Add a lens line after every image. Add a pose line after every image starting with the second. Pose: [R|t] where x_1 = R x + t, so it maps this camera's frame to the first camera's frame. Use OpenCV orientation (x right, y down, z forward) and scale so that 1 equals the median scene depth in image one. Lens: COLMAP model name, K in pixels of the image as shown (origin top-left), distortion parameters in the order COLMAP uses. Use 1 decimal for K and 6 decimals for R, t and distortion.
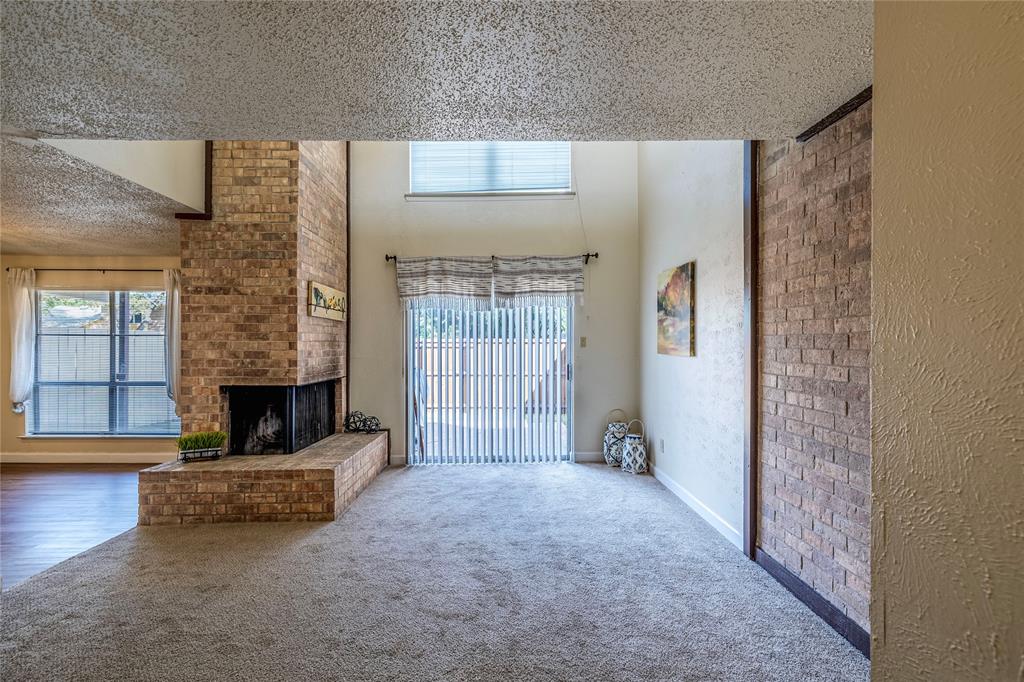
lens RADIAL K [[491.1, 0, 496.7], [0, 491.1, 344.8], [0, 0, 1]] dist [0.000885, 0.000067]
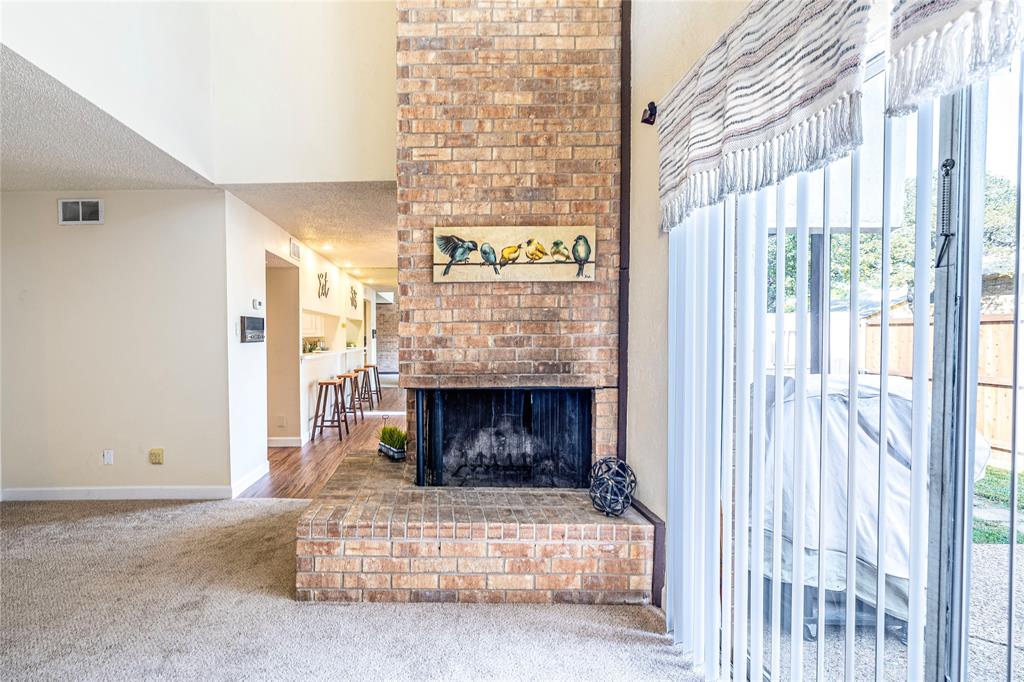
lens RADIAL K [[458.6, 0, 414.1], [0, 458.6, 347.8], [0, 0, 1]] dist [0.001982, -0.000008]
pose [[-0.024387, 0.023314, -0.999431, 0.230020], [0.009787, 0.999686, 0.023081, 0.012652], [0.999655, -0.009219, -0.024608, 1.030298]]
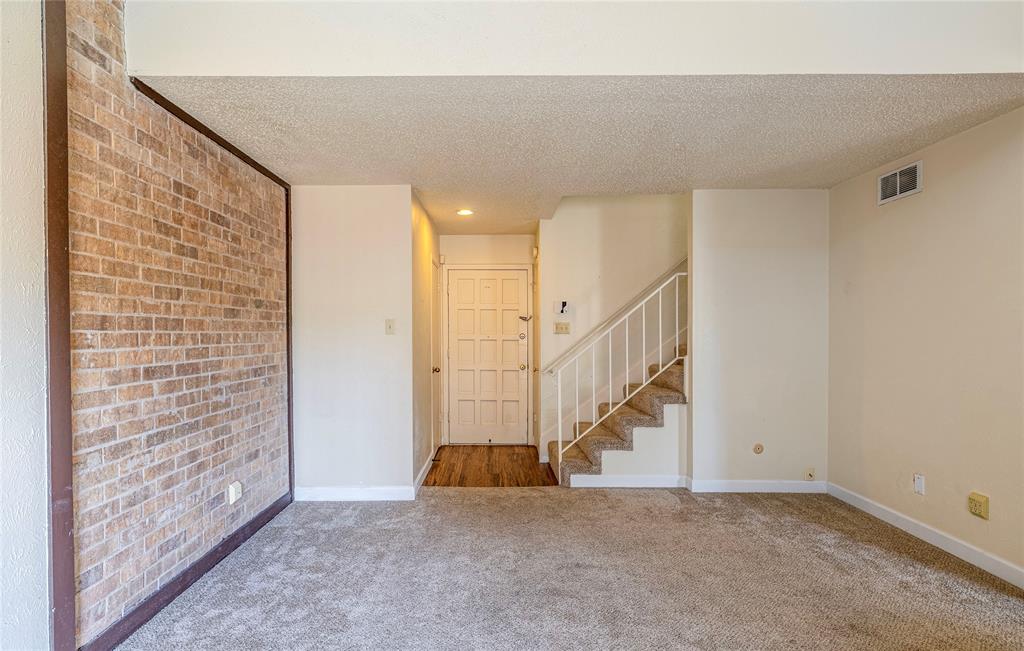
lens RADIAL K [[487.9, 0, 511.6], [0, 487.9, 337.4], [0, 0, 1]] dist [0.000218, 0.000049]
pose [[-0.999746, -0.000767, -0.022519, -0.003071], [-0.001115, 0.999880, 0.015439, 0.002369], [0.022505, 0.015460, -0.999627, 1.151873]]
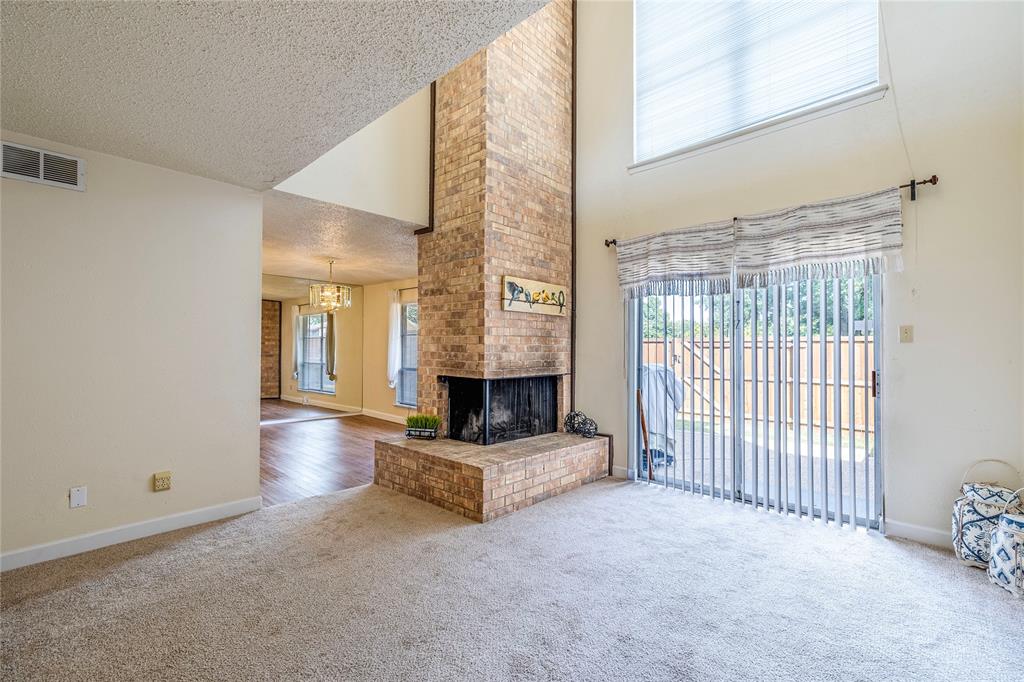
lens RADIAL K [[448.2, 0, 488.1], [0, 448.2, 341.4], [0, 0, 1]] dist [-0.000458, 0.000386]
pose [[0.710777, -0.002964, -0.703412, 0.251029], [-0.006124, 0.999927, -0.010402, 0.014763], [0.703391, 0.011701, 0.710707, 0.343510]]
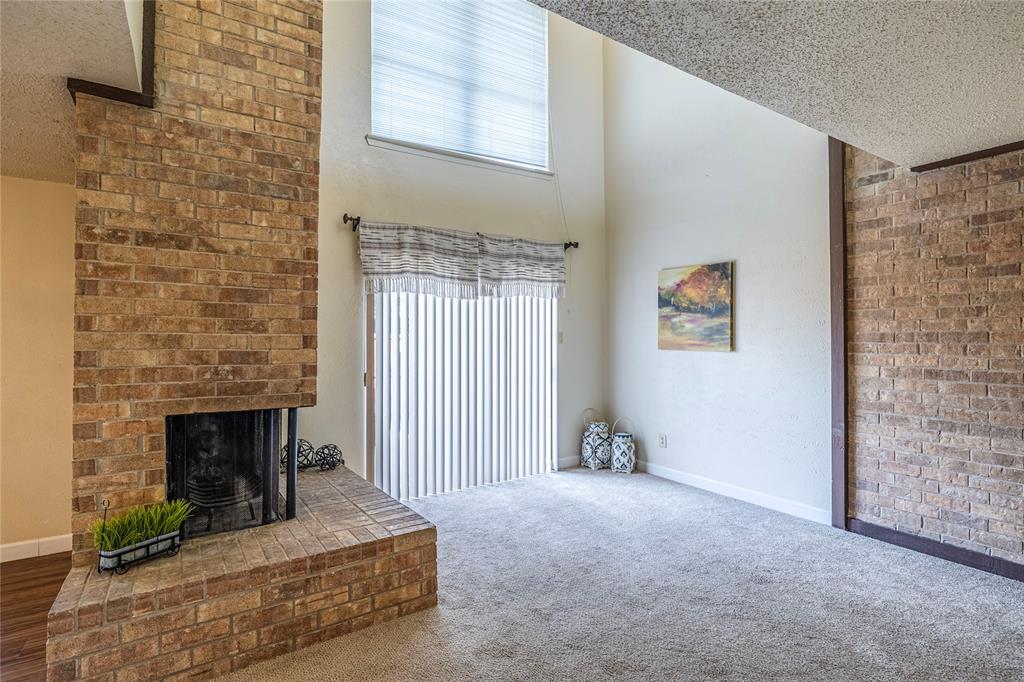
lens RADIAL K [[522.5, 0, 506.9], [0, 522.5, 333.1], [0, 0, 1]] dist [-0.005650, 0.000053]
pose [[0.830335, 0.008207, 0.557205, -0.572356], [0.000707, 0.999875, -0.015781, 0.001317], [-0.557265, 0.013498, 0.830225, 0.312502]]
